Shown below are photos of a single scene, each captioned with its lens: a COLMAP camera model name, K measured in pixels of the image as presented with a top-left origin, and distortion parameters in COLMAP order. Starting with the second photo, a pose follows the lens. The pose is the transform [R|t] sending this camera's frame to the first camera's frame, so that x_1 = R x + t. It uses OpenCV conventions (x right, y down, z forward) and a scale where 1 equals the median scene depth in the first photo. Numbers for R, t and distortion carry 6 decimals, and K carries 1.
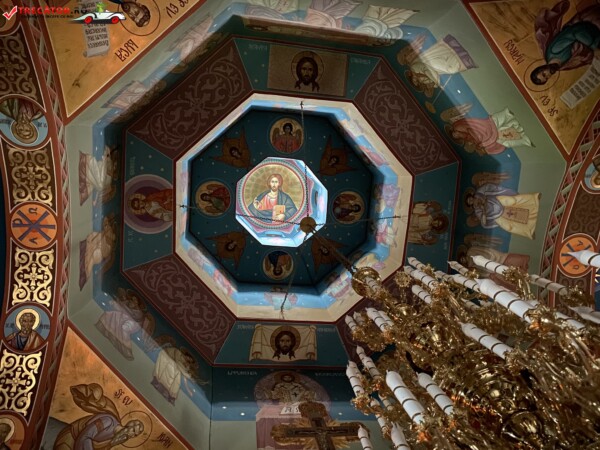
lens RADIAL K [[455.7, 0, 296.6], [0, 455.7, 227.2], [0, 0, 1]] dist [0.062546, -0.071627]
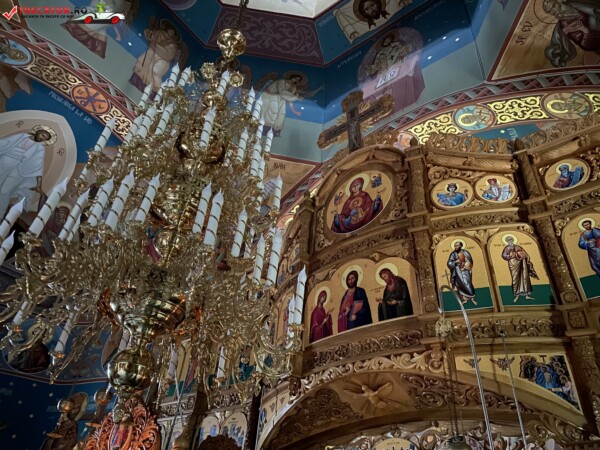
lens RADIAL K [[455.7, 0, 296.6], [0, 455.7, 227.2], [0, 0, 1]] dist [0.062546, -0.071627]
pose [[0.706348, -0.257312, -0.659441, 0.402420], [0.645558, 0.616334, 0.450985, 0.004850], [0.290392, -0.744260, 0.601456, 0.057426]]
